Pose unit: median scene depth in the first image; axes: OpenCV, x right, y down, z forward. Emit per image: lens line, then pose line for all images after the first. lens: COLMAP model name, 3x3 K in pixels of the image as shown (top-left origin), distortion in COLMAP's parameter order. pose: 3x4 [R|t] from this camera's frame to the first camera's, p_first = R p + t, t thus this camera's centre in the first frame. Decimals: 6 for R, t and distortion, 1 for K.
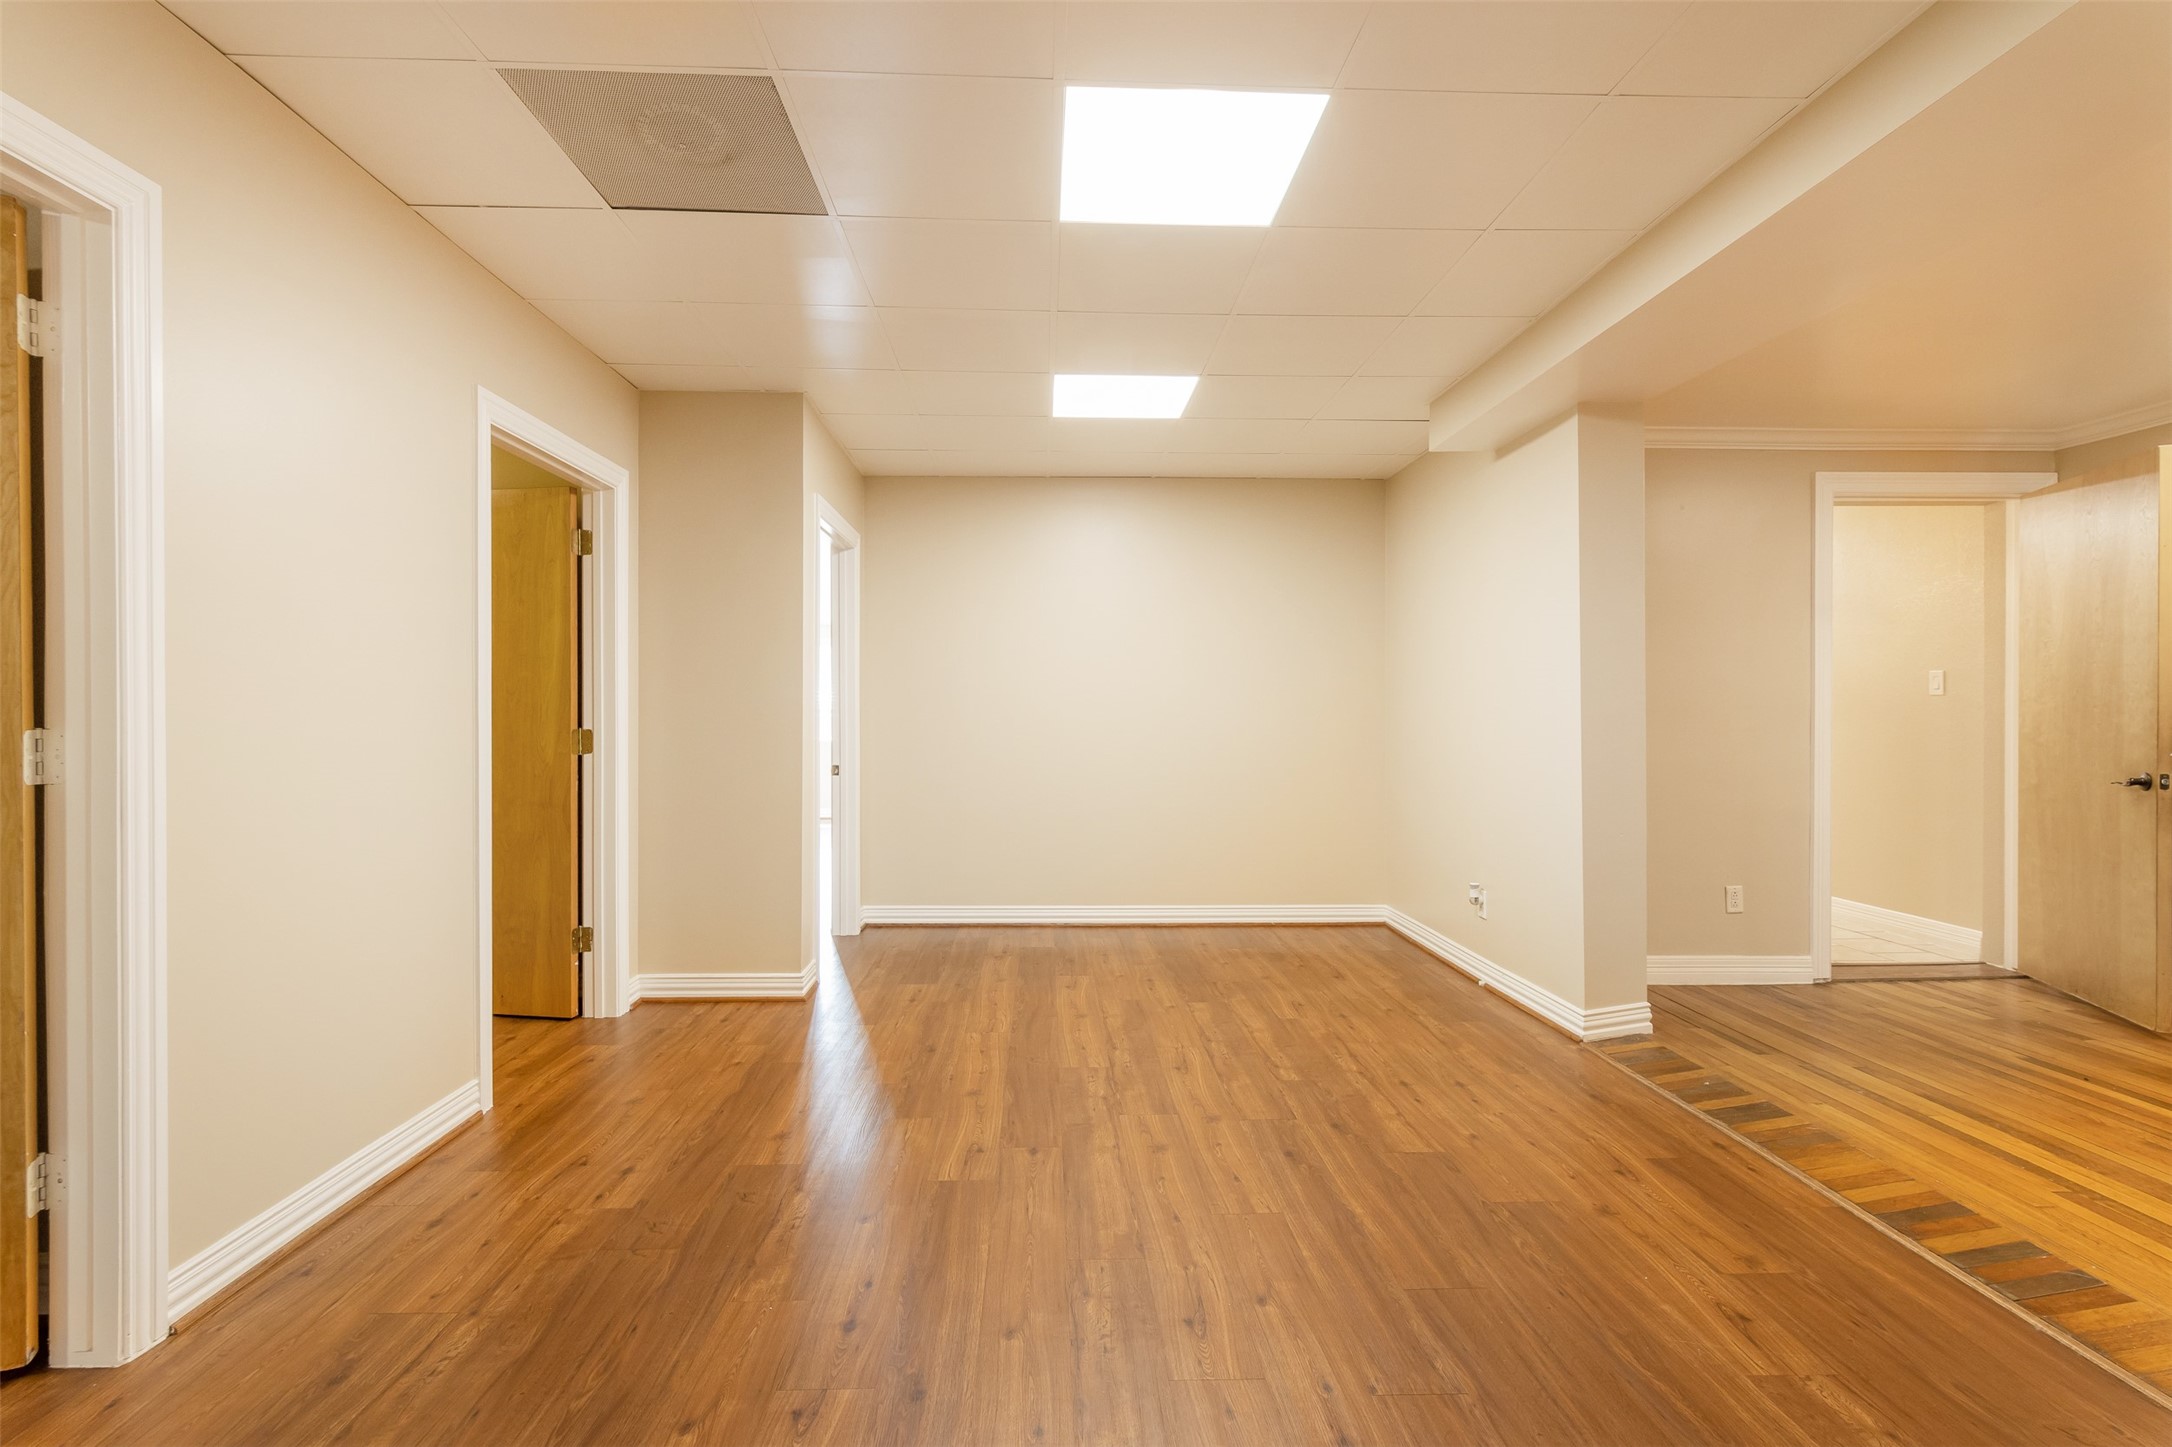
lens RADIAL K [[990.6, 0, 1085.5], [0, 990.6, 714.7], [0, 0, 1]] dist [0.004382, 0.000511]
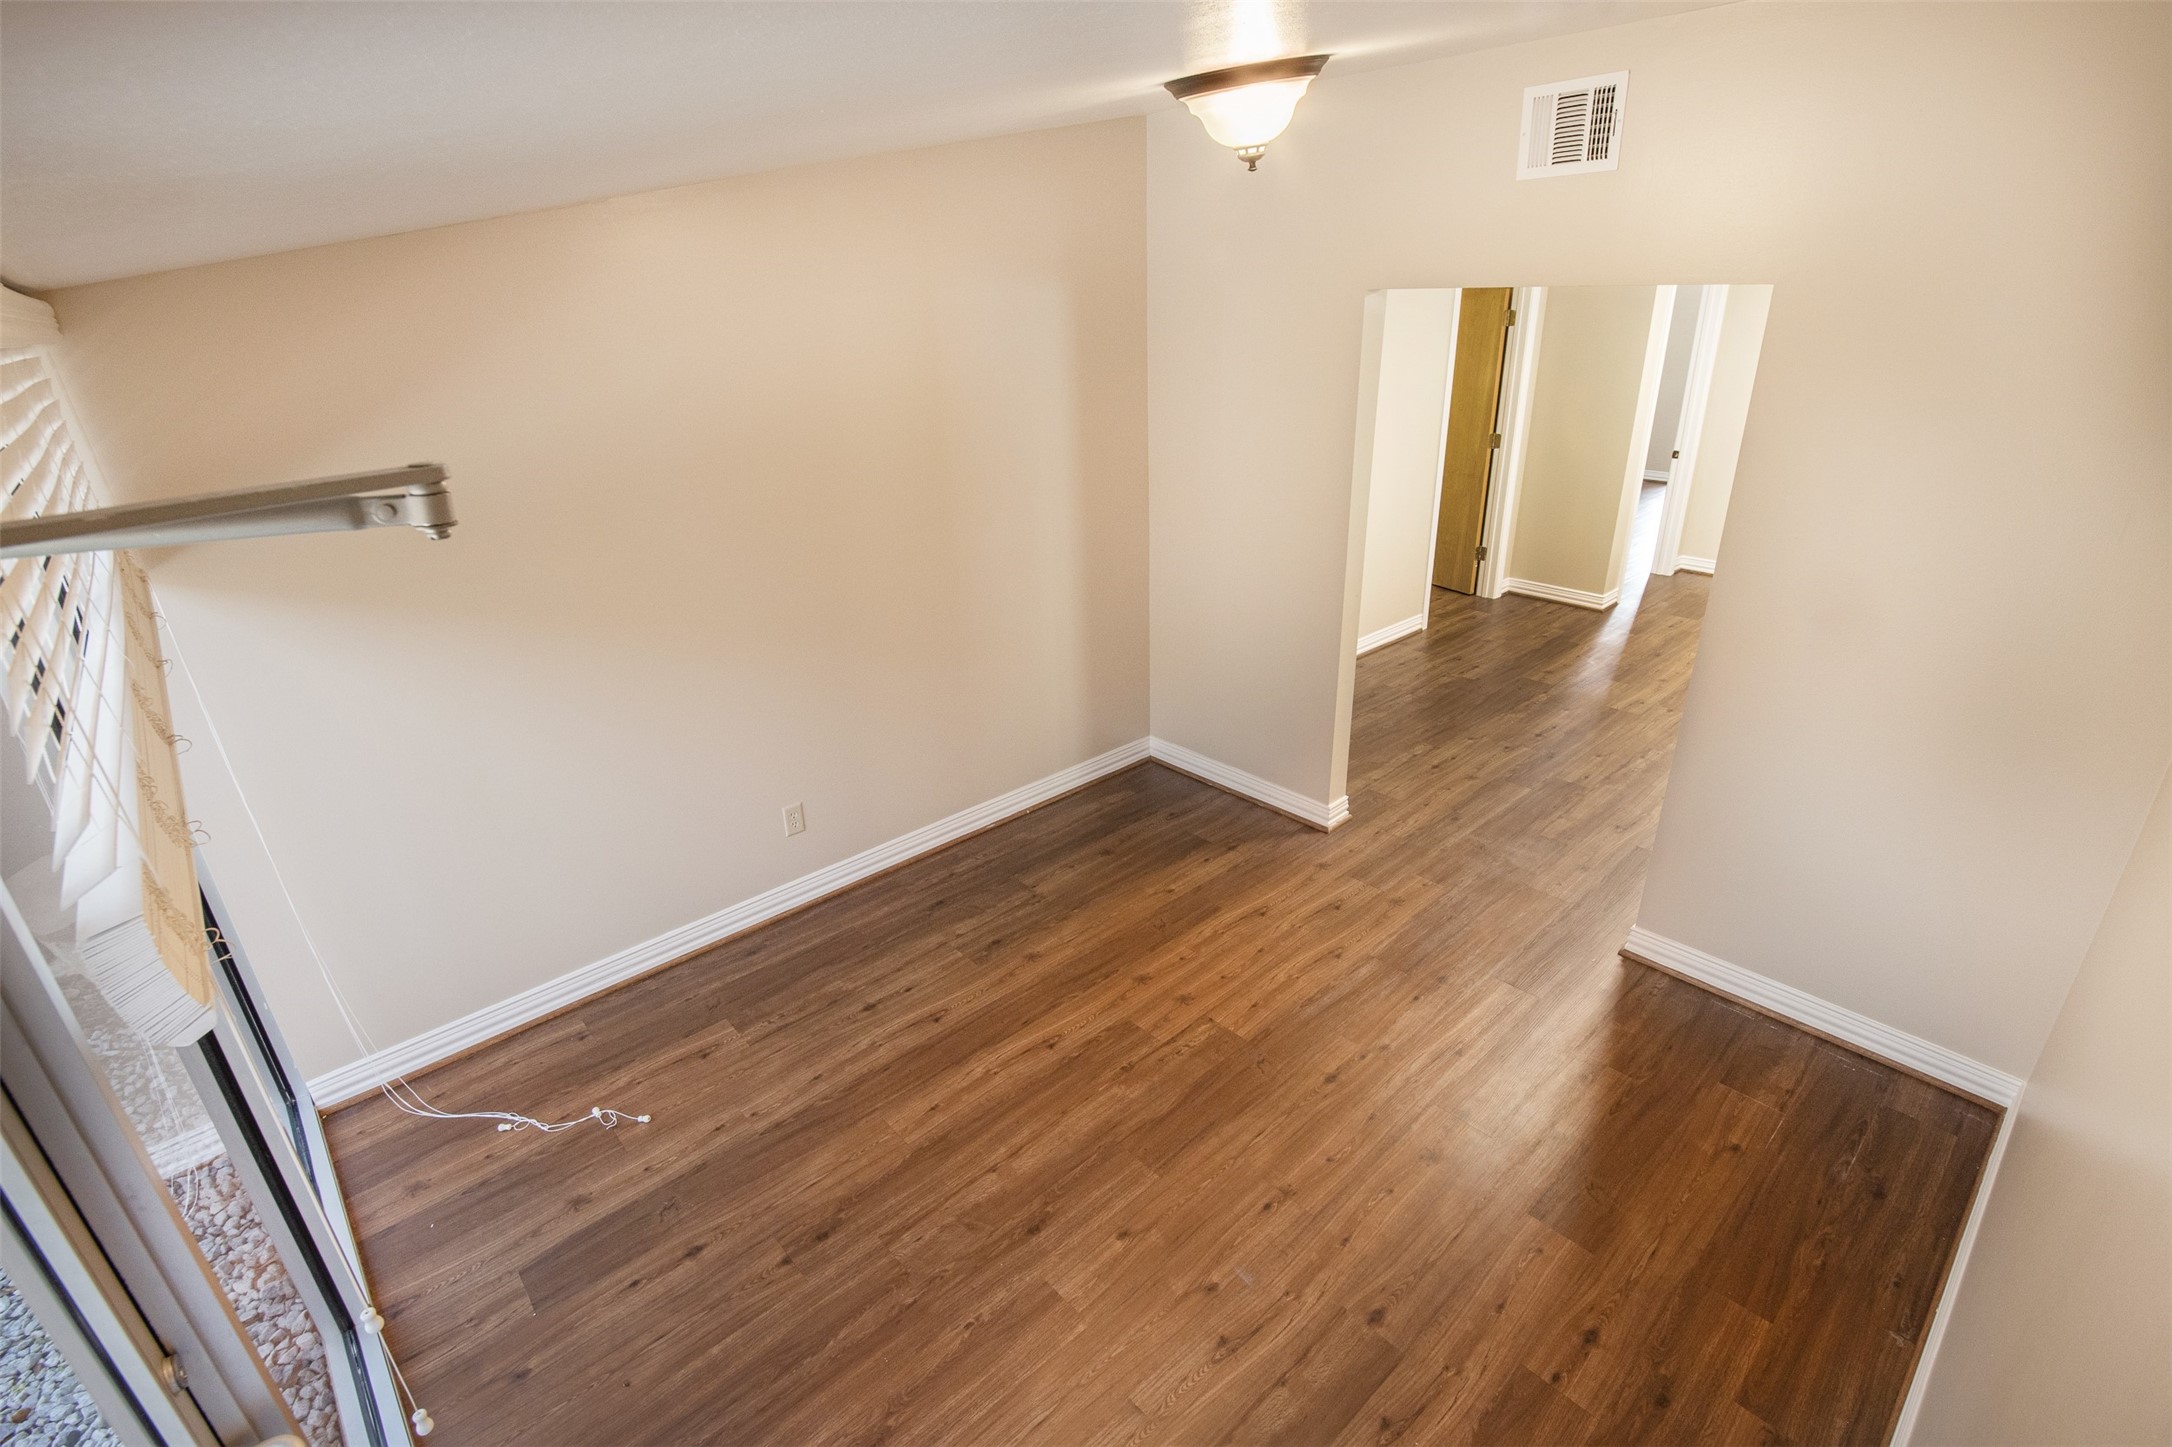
lens RADIAL K [[1008.4, 0, 1086.0], [0, 1008.4, 723.5], [0, 0, 1]] dist [0.001155, -0.000118]
pose [[0.638034, 0.286941, -0.714547, 0.505760], [0.032941, 0.916952, 0.397635, -0.282653], [0.769303, -0.277243, 0.575595, -0.808588]]
